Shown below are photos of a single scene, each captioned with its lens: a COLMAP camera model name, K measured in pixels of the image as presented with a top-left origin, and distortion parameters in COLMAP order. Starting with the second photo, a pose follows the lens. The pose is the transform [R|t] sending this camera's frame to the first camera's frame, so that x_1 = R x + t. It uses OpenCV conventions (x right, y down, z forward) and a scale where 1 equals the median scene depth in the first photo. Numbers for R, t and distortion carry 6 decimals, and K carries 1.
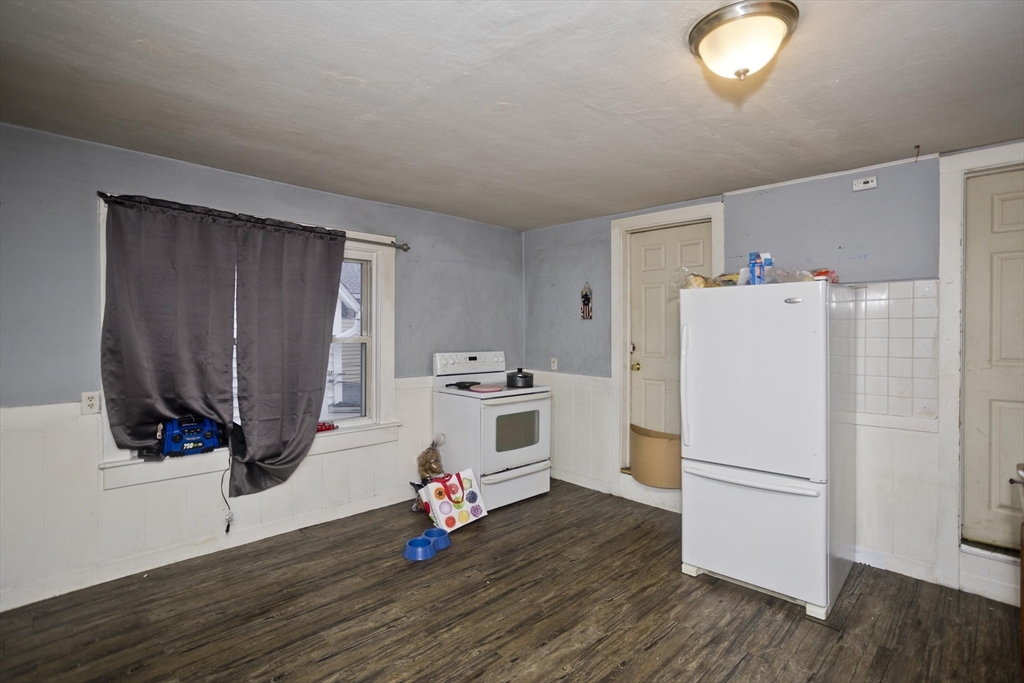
lens RADIAL K [[494.4, 0, 516.9], [0, 494.4, 327.9], [0, 0, 1]] dist [-0.035505, 0.022119]
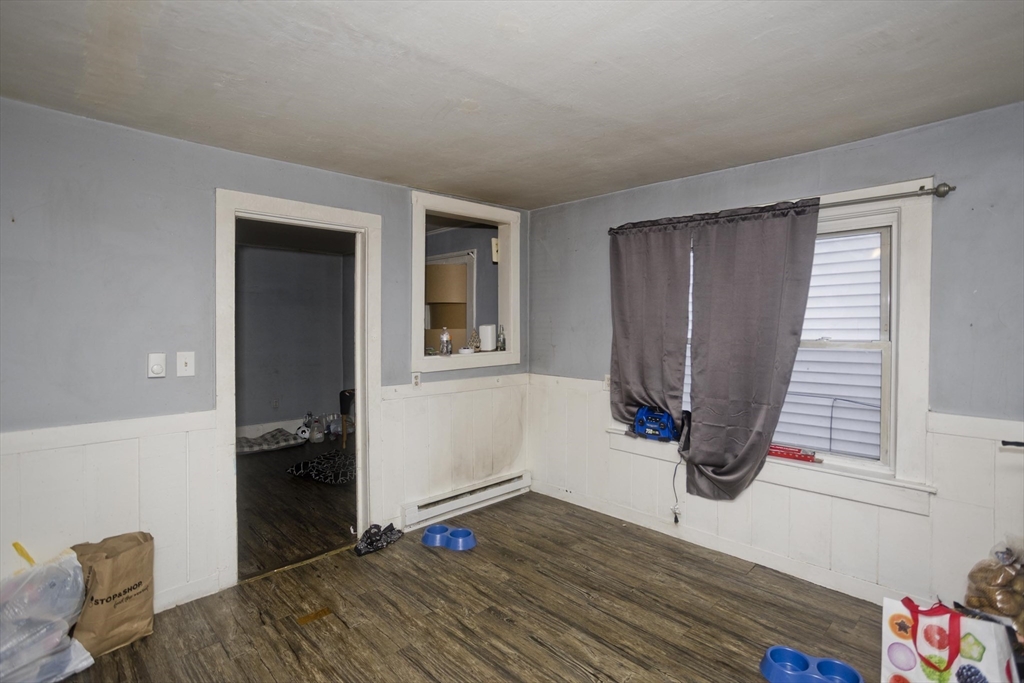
lens RADIAL K [[494.4, 0, 516.9], [0, 494.4, 327.9], [0, 0, 1]] dist [-0.035505, 0.022119]
pose [[-0.001055, 0.001552, -0.999998, 0.482454], [-0.000795, 0.999998, 0.001553, -0.001705], [0.999999, 0.000797, -0.001054, 0.690686]]
